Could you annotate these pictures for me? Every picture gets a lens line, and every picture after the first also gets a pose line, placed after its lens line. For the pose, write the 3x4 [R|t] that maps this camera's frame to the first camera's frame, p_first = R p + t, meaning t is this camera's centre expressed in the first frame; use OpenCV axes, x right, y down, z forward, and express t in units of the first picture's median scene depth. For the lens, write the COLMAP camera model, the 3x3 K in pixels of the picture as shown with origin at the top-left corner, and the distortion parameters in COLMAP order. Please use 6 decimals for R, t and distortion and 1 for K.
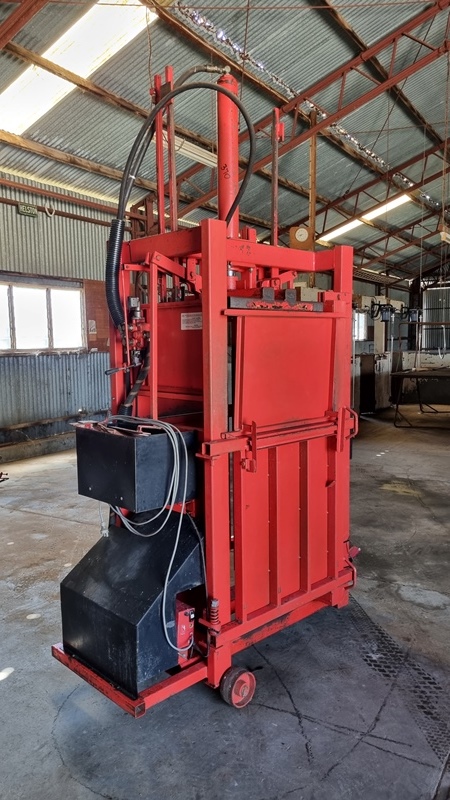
lens RADIAL K [[600.9, 0, 216.2], [0, 600.9, 404.4], [0, 0, 1]] dist [0.072786, -0.059221]
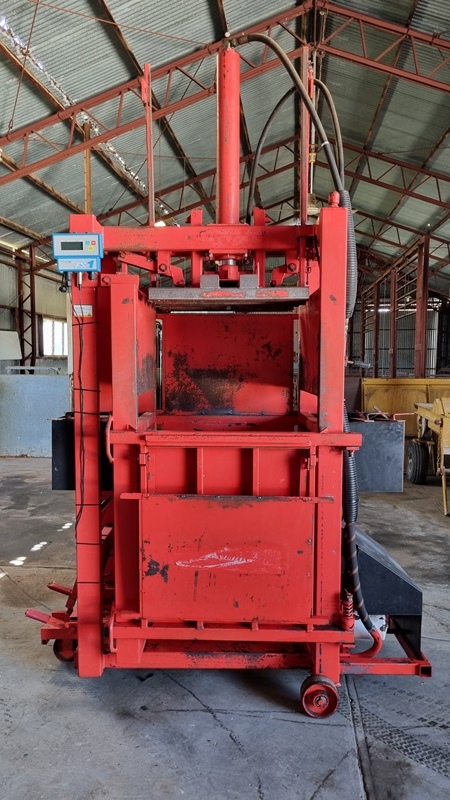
lens RADIAL K [[600.9, 0, 216.2], [0, 600.9, 404.4], [0, 0, 1]] dist [0.072786, -0.059221]
pose [[0.909146, -0.010253, 0.416351, -0.088479], [0.023768, 0.999345, -0.027291, 0.013542], [-0.415799, 0.034707, 0.908794, 0.026990]]
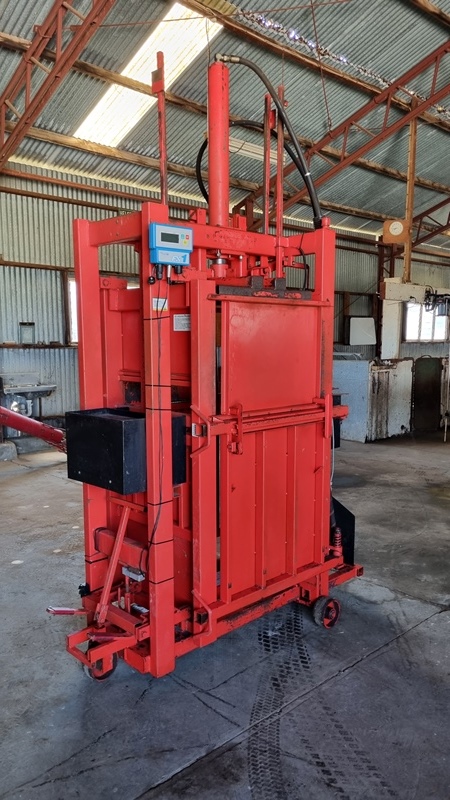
lens RADIAL K [[600.9, 0, 216.2], [0, 600.9, 404.4], [0, 0, 1]] dist [0.072786, -0.059221]
pose [[0.963816, 0.044239, -0.262872, 0.170977], [-0.043993, 0.999009, 0.006826, 0.008106], [0.262913, 0.004985, 0.964807, -0.010627]]
